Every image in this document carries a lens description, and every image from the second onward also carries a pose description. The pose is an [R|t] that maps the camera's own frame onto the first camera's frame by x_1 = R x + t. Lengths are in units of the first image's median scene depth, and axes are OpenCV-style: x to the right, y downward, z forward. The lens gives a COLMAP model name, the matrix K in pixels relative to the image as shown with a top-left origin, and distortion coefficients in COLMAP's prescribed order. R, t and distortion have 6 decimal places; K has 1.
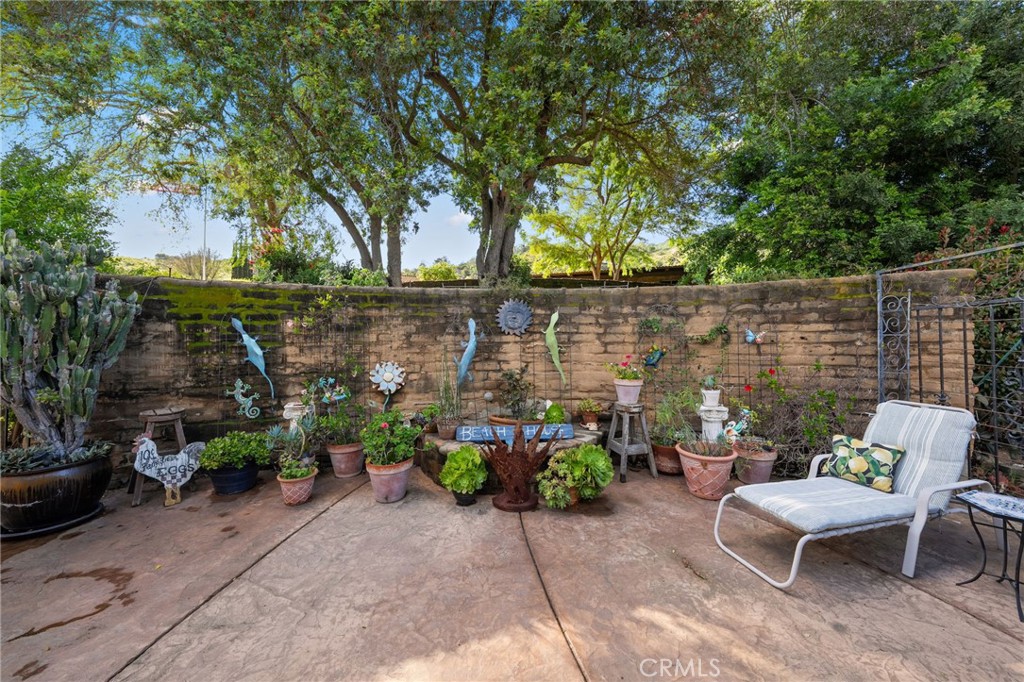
lens RADIAL K [[360.4, 0, 516.7], [0, 360.4, 337.7], [0, 0, 1]] dist [-0.000777, -0.000236]
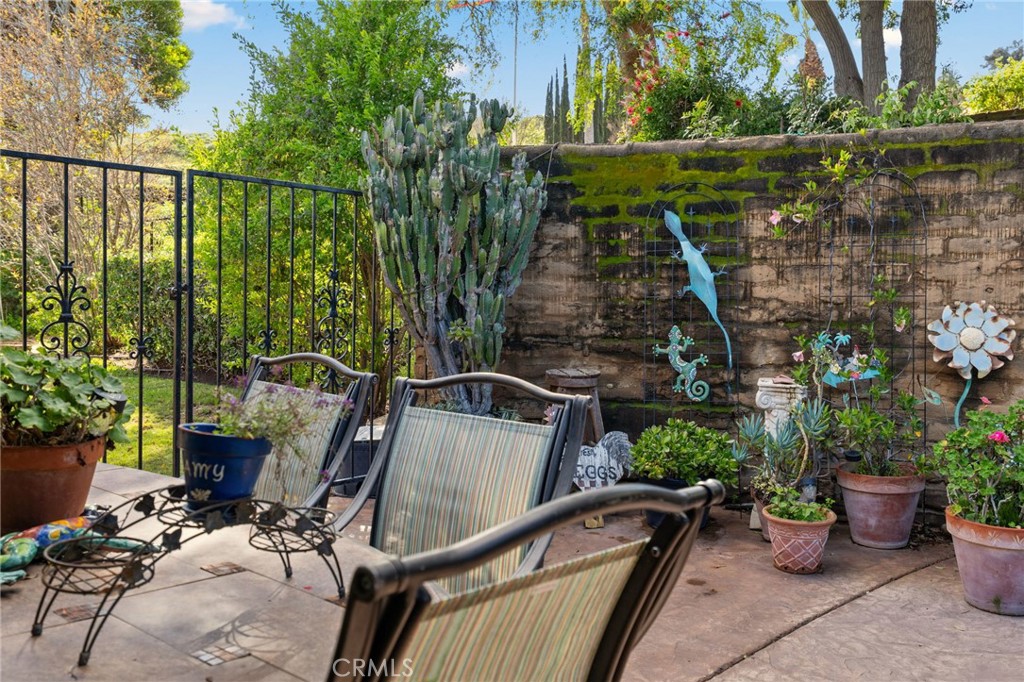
lens RADIAL K [[910.7, 0, 493.5], [0, 910.7, 337.5], [0, 0, 1]] dist [0.010729, -0.011210]
pose [[0.763943, 0.044734, -0.643731, -0.104196], [-0.002552, 0.997796, 0.066311, 0.041569], [0.645278, -0.049015, 0.762374, -0.188698]]
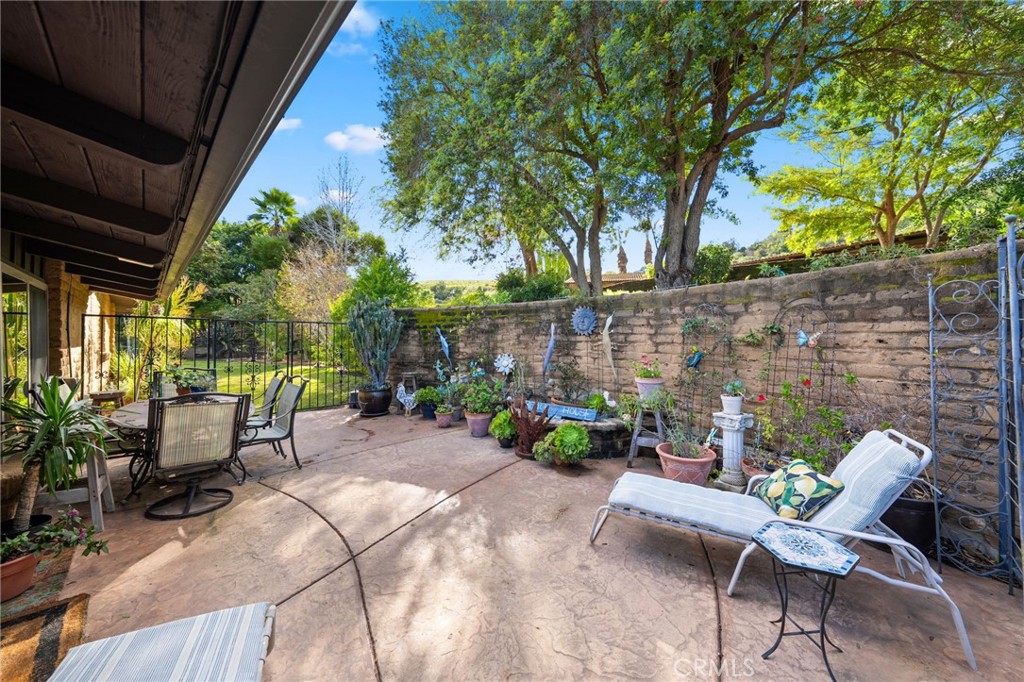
lens RADIAL K [[360.4, 0, 516.7], [0, 360.4, 337.7], [0, 0, 1]] dist [-0.000777, -0.000236]
pose [[0.710736, 0.004728, -0.703443, 0.794178], [0.008545, 0.999846, 0.015354, -0.023809], [0.703407, -0.016924, 0.710586, -0.041357]]
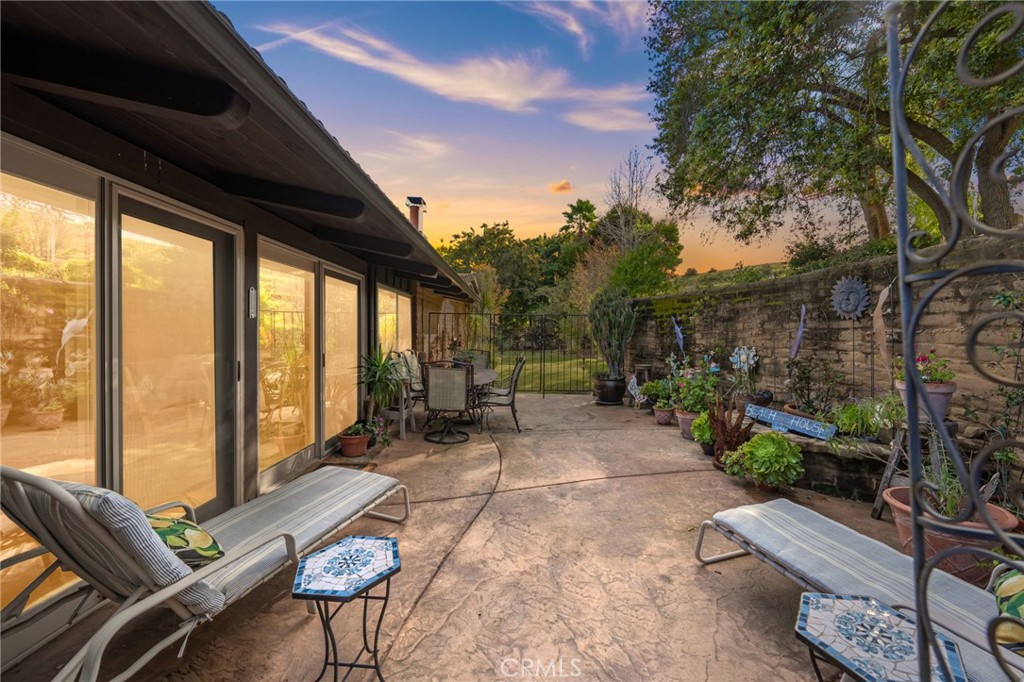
lens RADIAL K [[396.6, 0, 528.4], [0, 396.6, 339.5], [0, 0, 1]] dist [-0.001519, -0.000152]
pose [[0.021832, 0.014728, -0.999653, 1.021246], [0.010367, 0.999834, 0.014957, 0.019363], [0.999708, -0.010690, 0.021675, 0.268785]]
